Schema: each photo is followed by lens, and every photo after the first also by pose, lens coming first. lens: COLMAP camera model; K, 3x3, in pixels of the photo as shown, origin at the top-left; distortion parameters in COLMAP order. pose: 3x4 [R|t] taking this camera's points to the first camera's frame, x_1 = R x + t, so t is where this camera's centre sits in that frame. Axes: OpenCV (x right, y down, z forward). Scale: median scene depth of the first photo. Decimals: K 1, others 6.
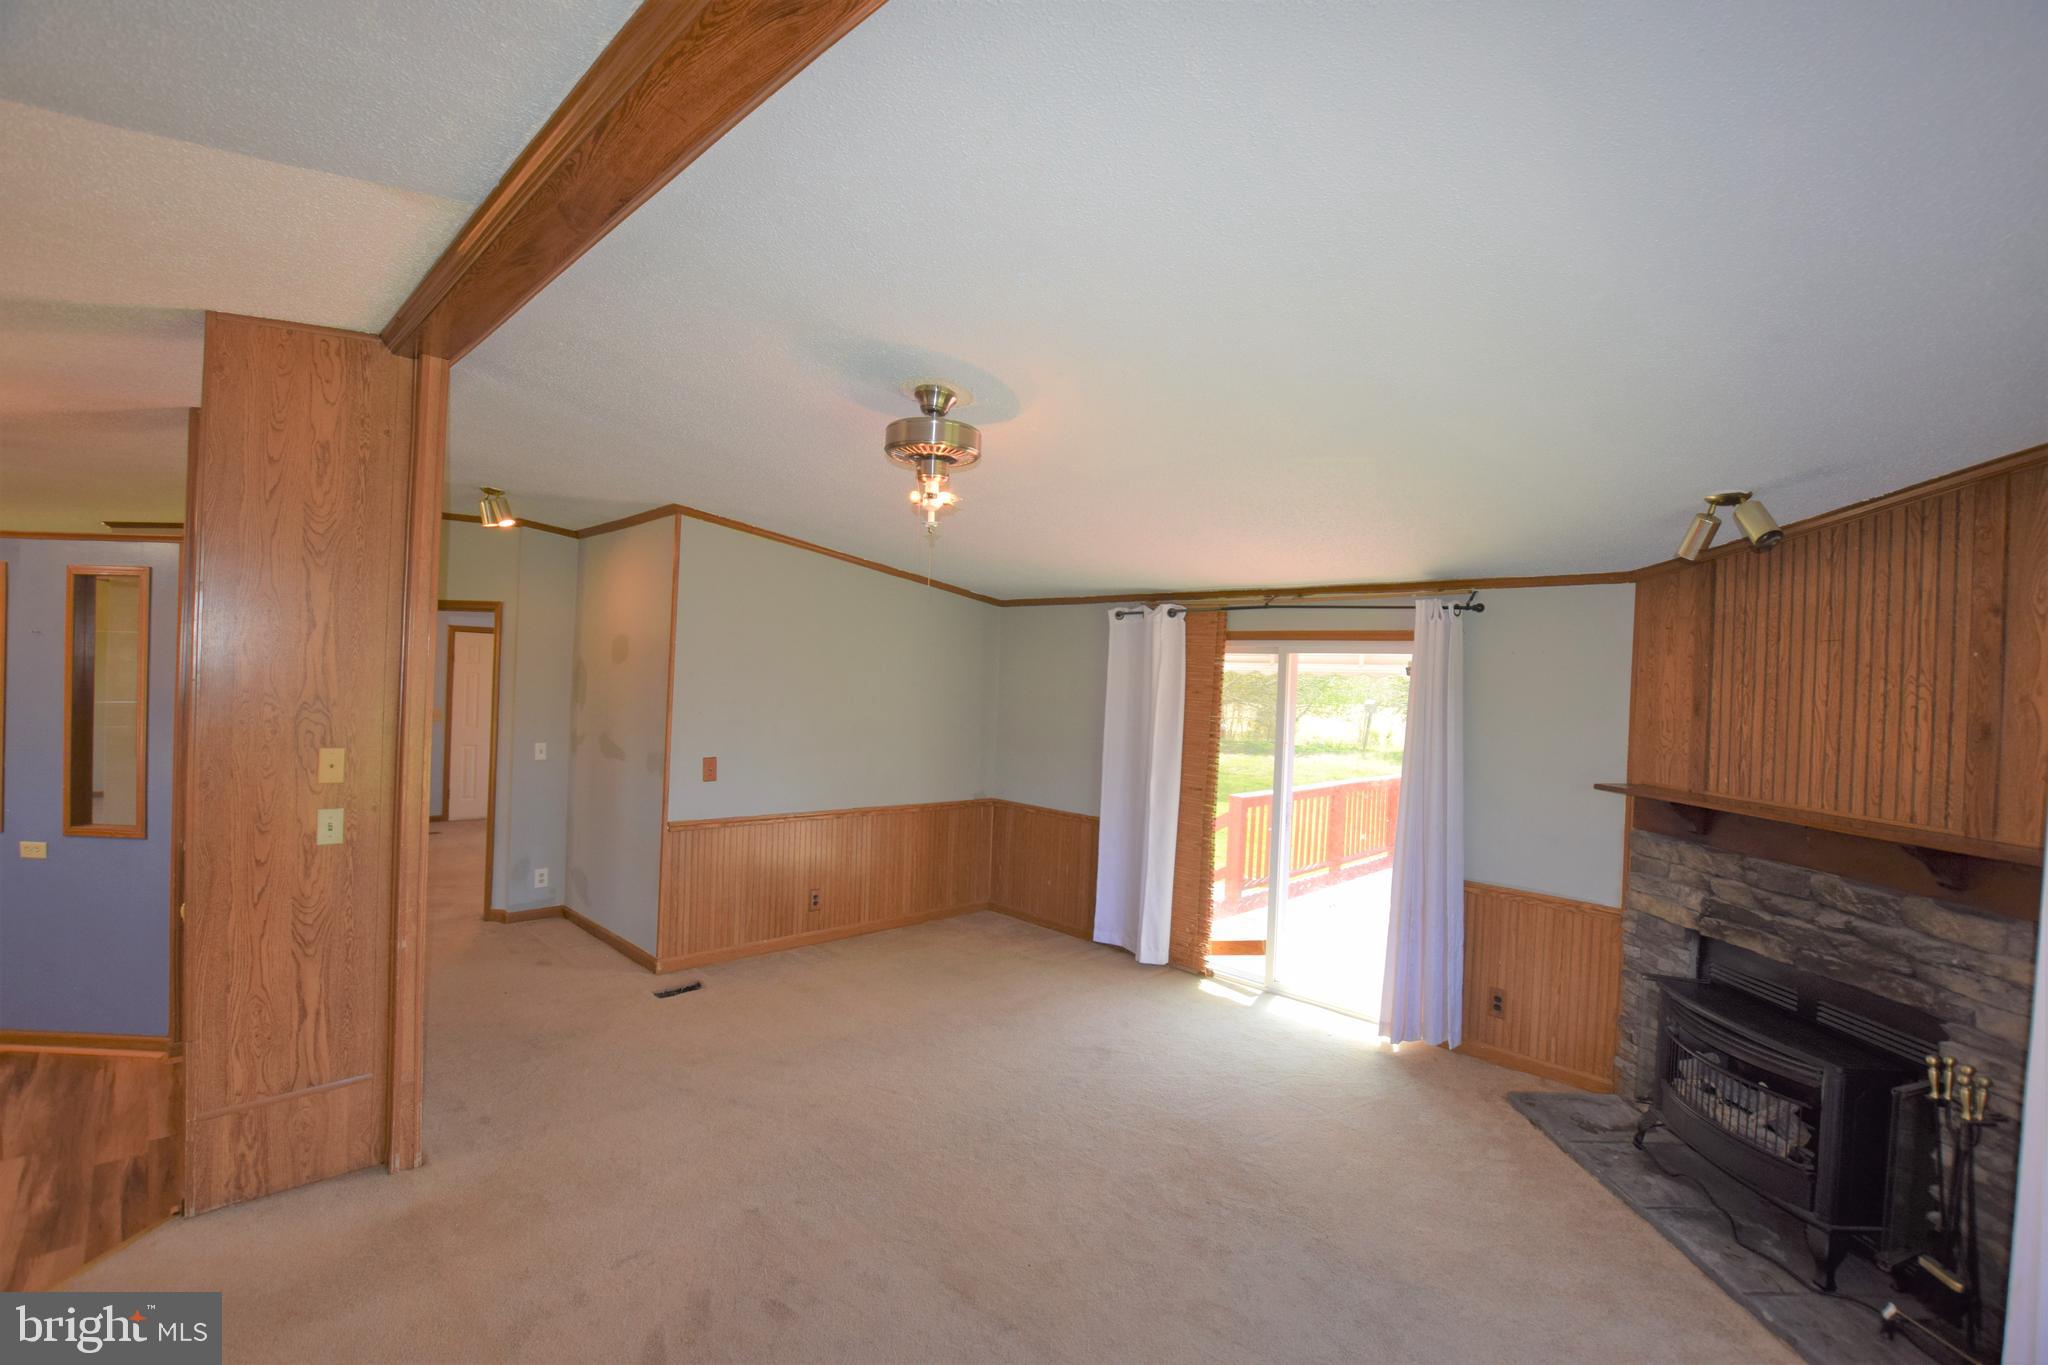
lens RADIAL K [[900.4, 0, 1040.2], [0, 900.4, 676.6], [0, 0, 1]] dist [-0.025670, 0.001500]
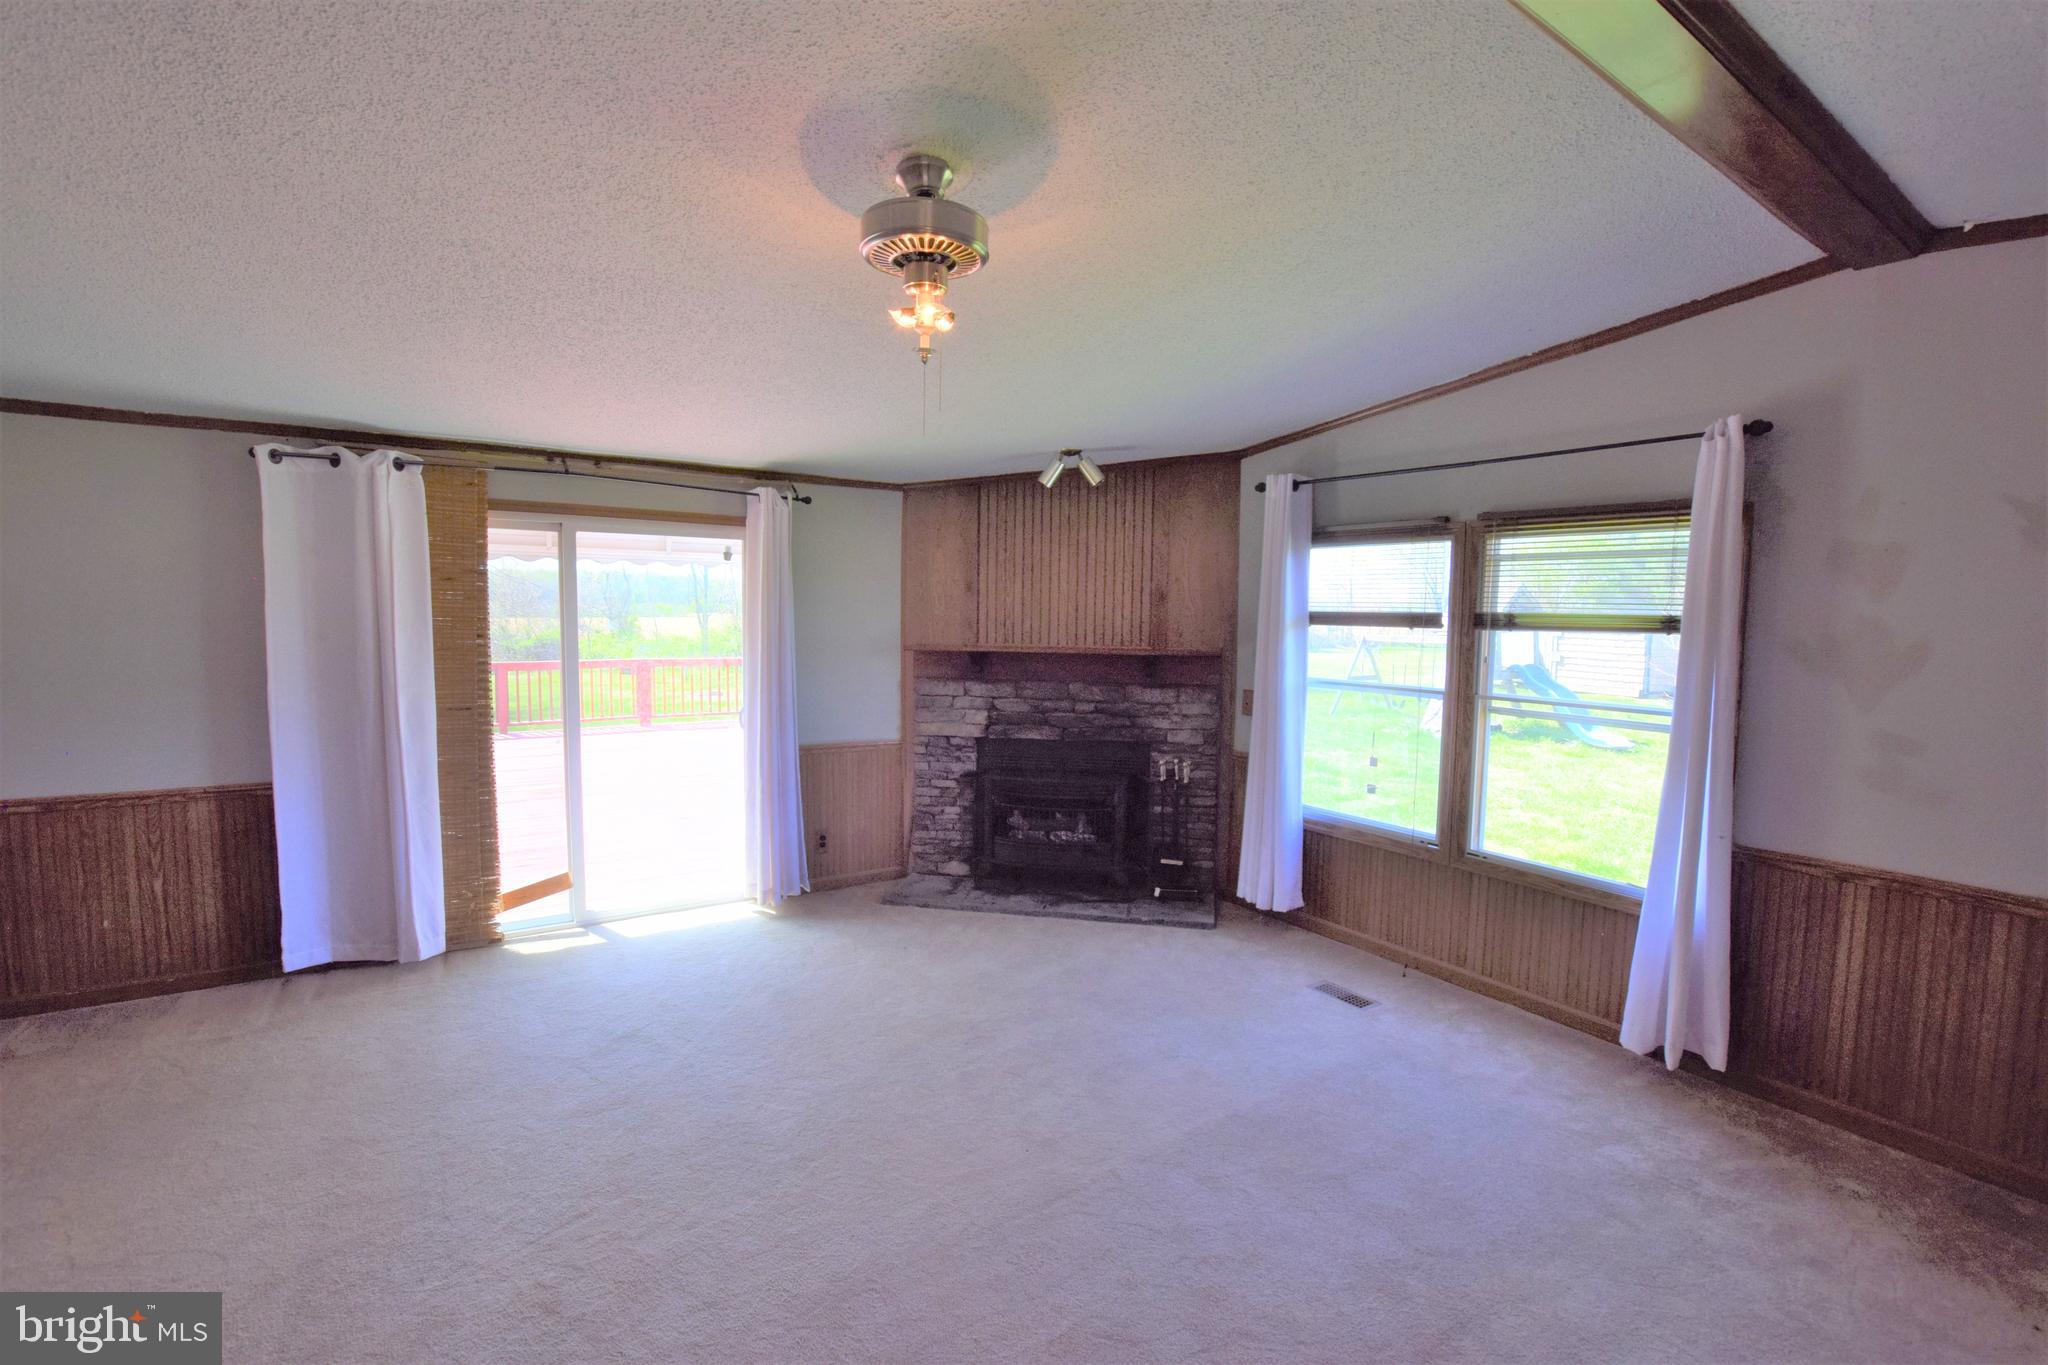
lens RADIAL K [[900.4, 0, 1035.4], [0, 900.4, 681.4], [0, 0, 1]] dist [-0.025670, 0.001500]
pose [[0.211720, -0.114113, 0.970646, -0.642073], [-0.012904, 0.992747, 0.119526, 0.010804], [-0.977245, -0.037831, 0.208712, 0.554331]]
